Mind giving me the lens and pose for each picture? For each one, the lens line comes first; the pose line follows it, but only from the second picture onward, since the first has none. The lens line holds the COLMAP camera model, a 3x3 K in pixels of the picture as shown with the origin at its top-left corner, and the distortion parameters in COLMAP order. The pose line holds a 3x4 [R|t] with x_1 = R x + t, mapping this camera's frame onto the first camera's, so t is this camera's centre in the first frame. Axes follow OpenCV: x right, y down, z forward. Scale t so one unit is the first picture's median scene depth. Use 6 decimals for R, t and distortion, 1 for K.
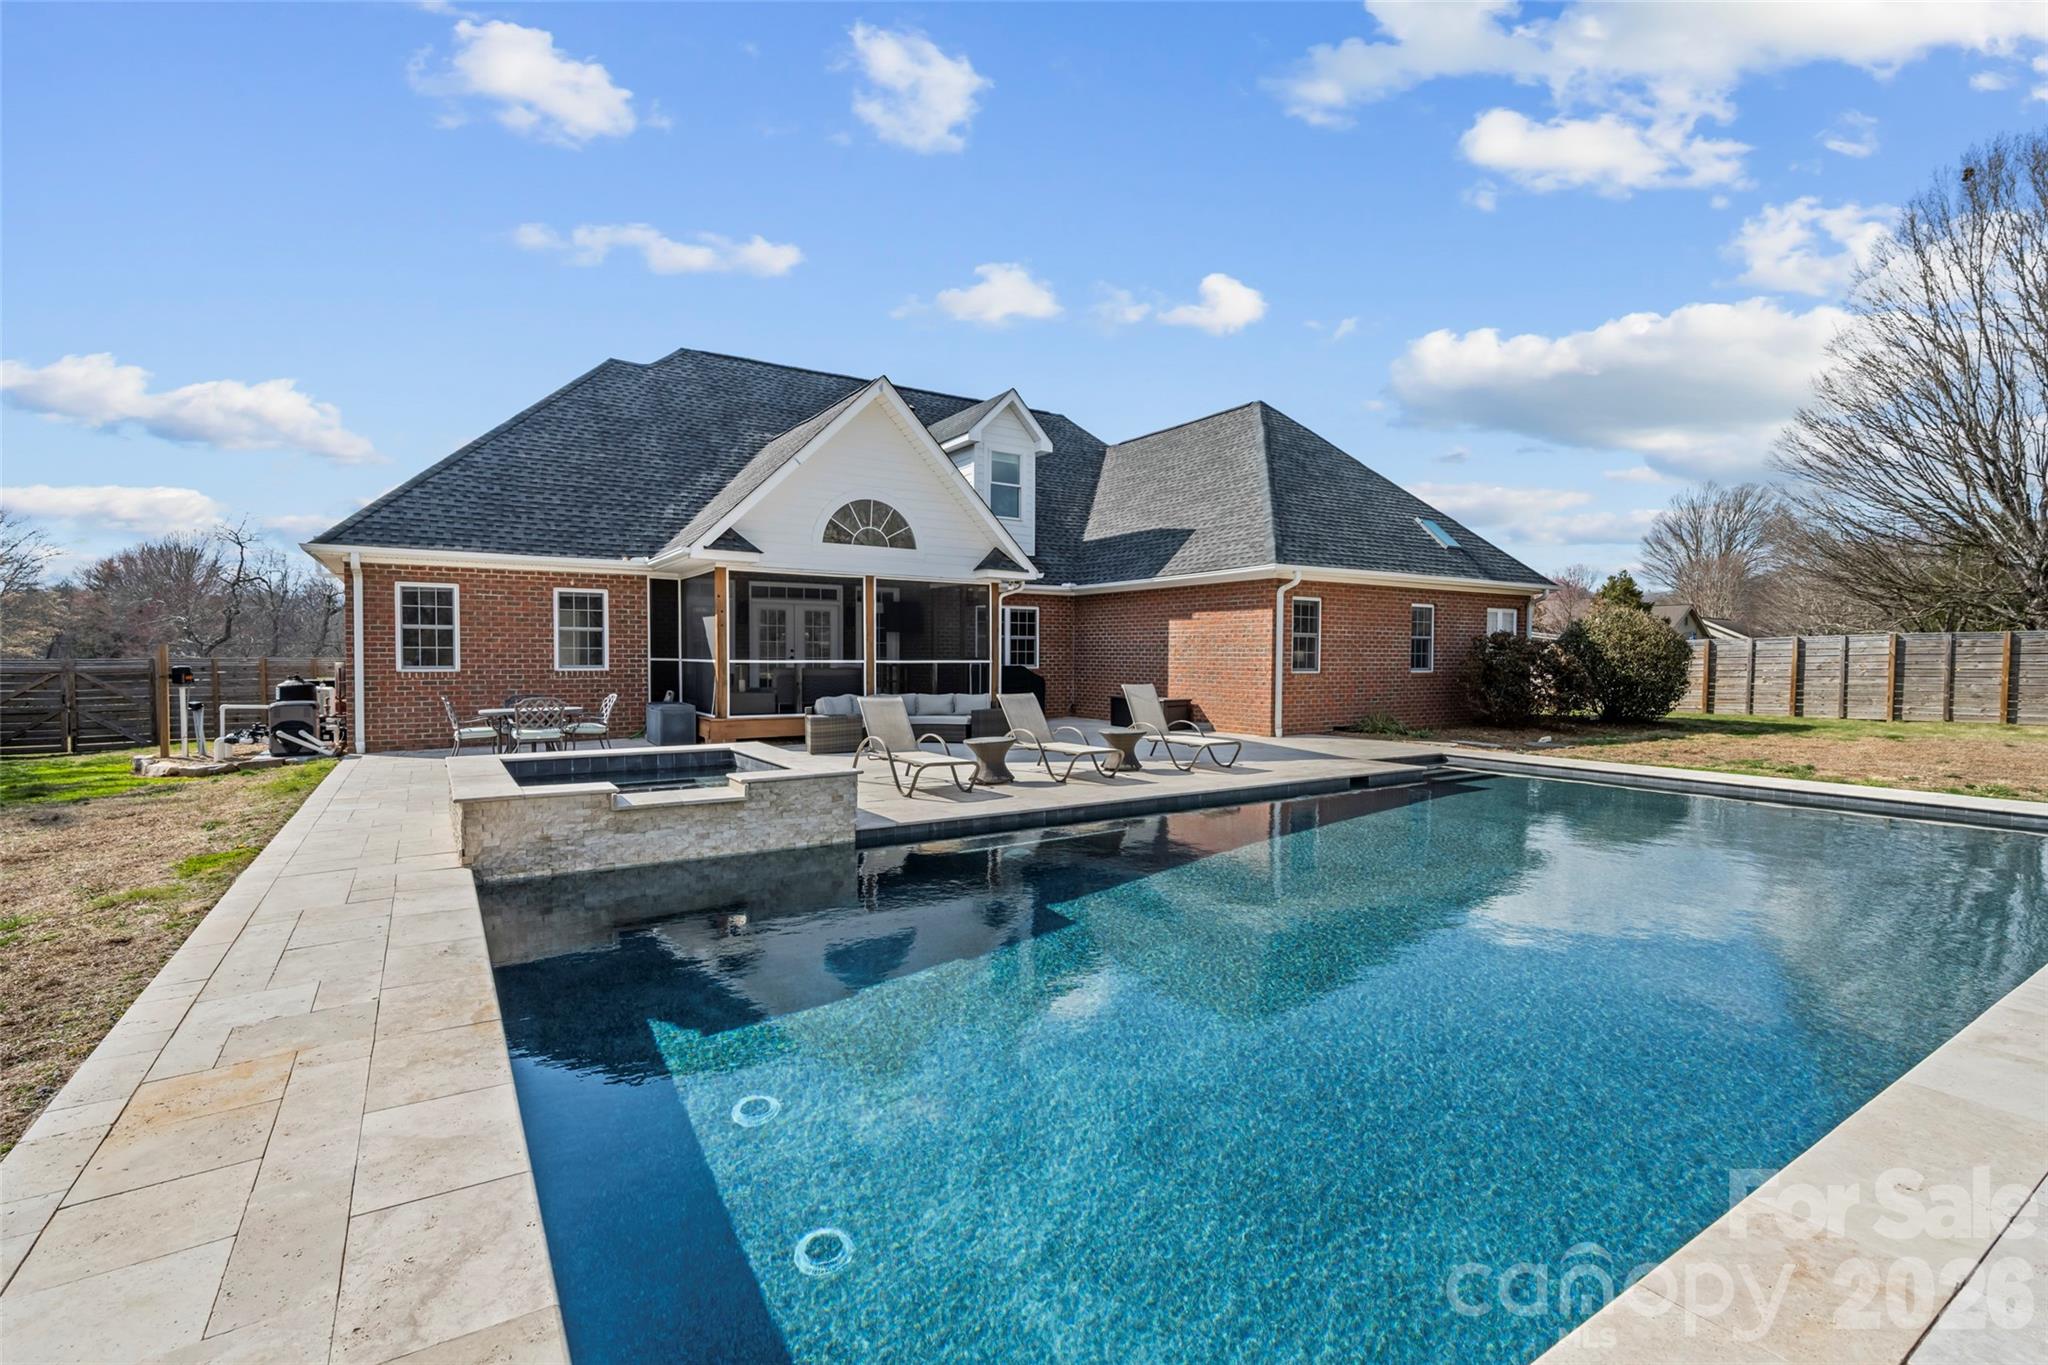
lens RADIAL K [[915.4, 0, 1015.2], [0, 915.4, 684.6], [0, 0, 1]] dist [0.002055, 0.000392]
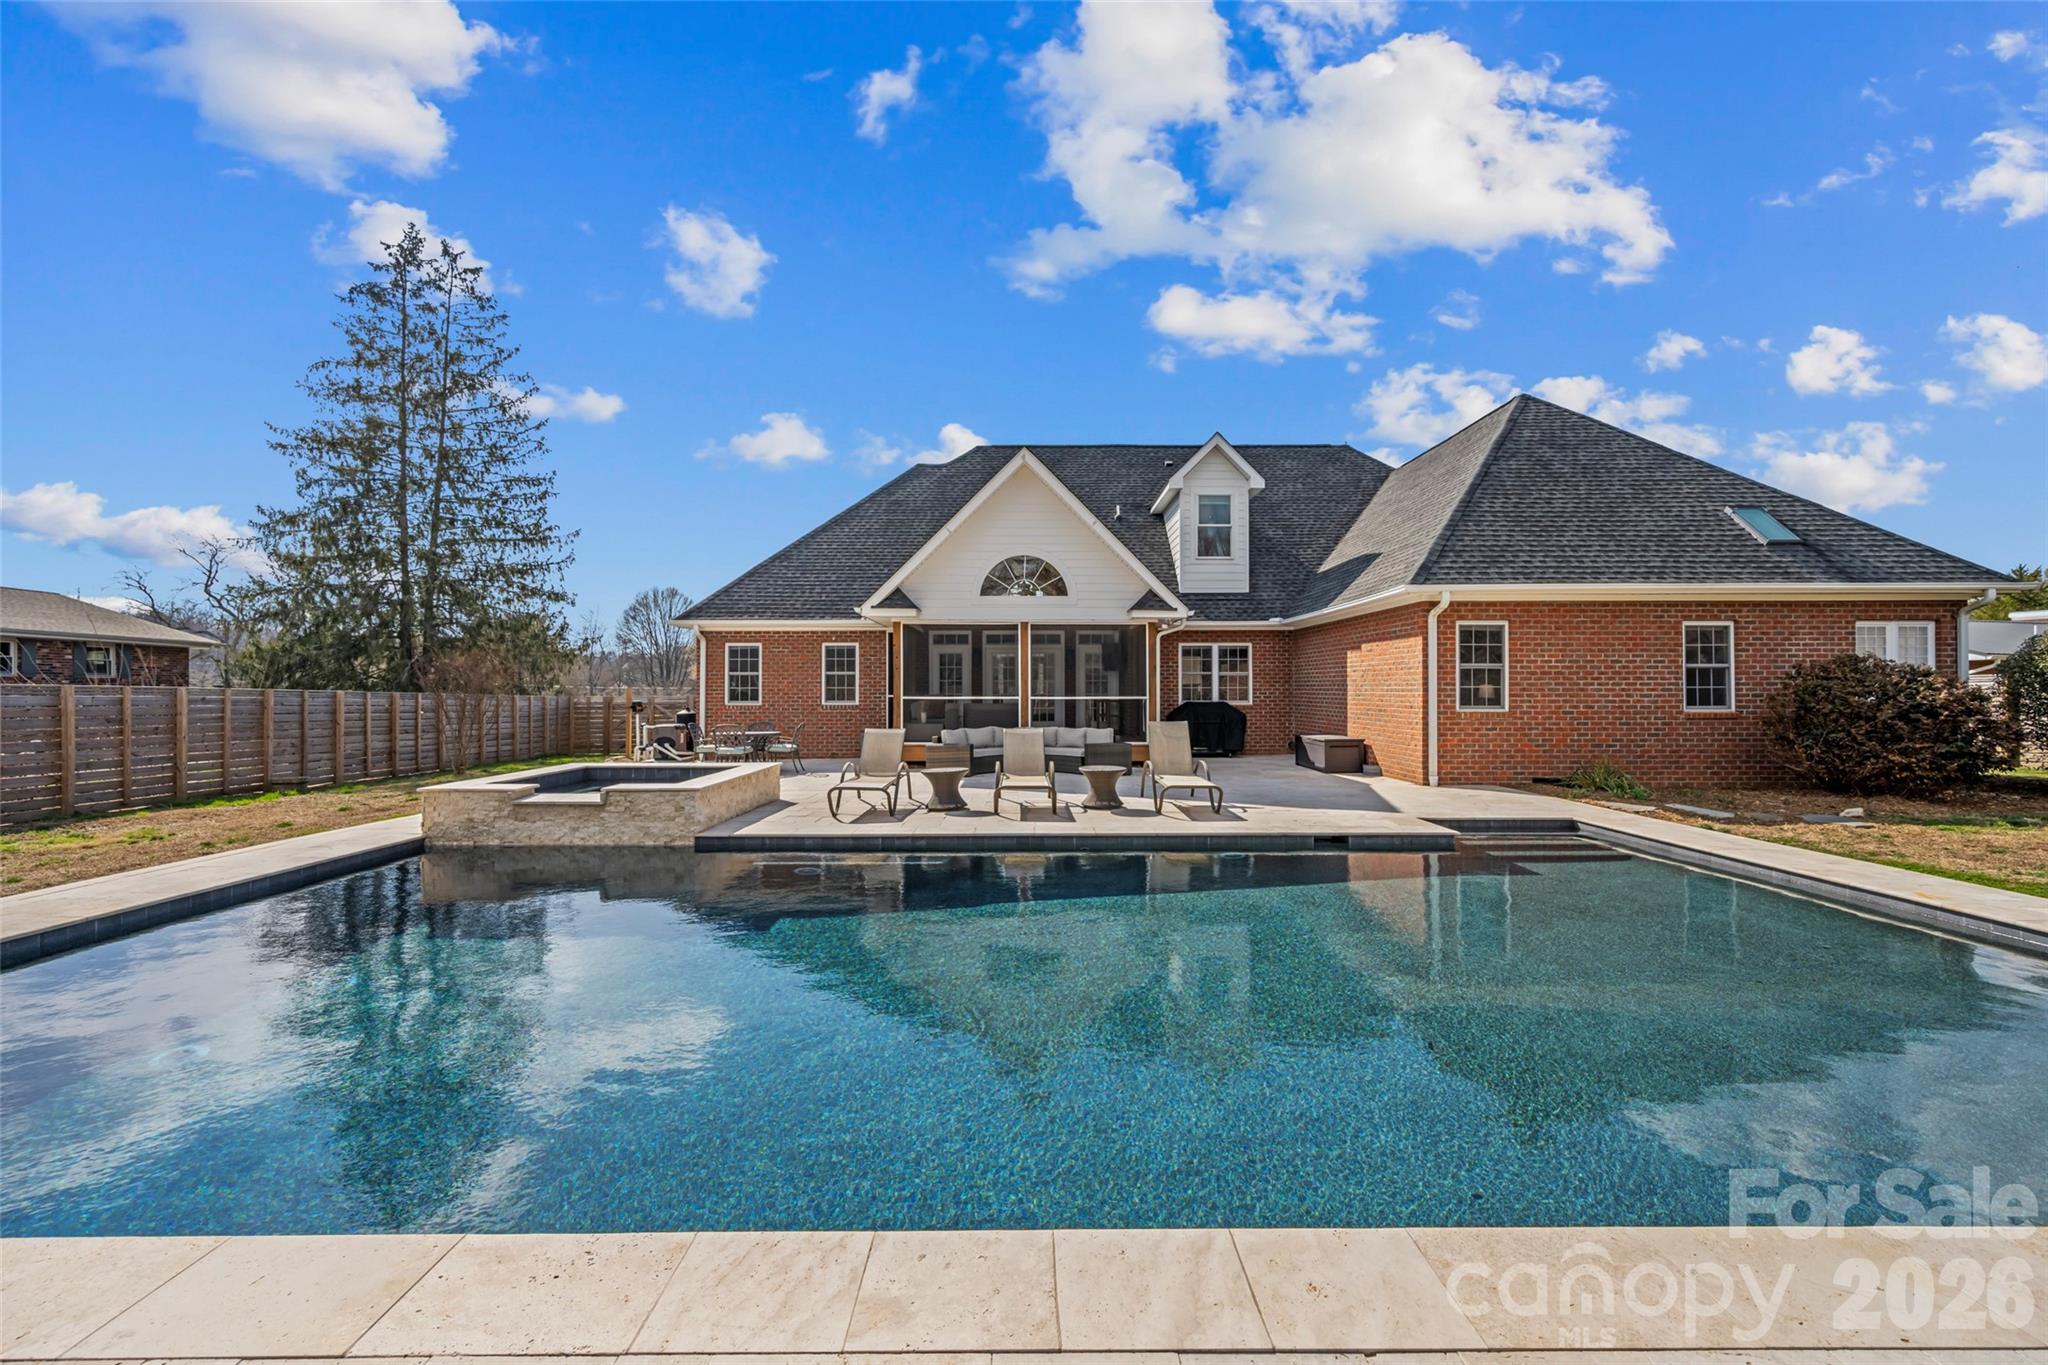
lens RADIAL K [[813.0, 0, 1028.6], [0, 813.0, 685.7], [0, 0, 1]] dist [0.003507, -0.000751]
pose [[0.844581, -0.008311, -0.535363, 0.384992], [-0.012889, 0.999274, -0.035845, -0.003938], [0.535273, 0.037174, 0.843861, 0.156212]]
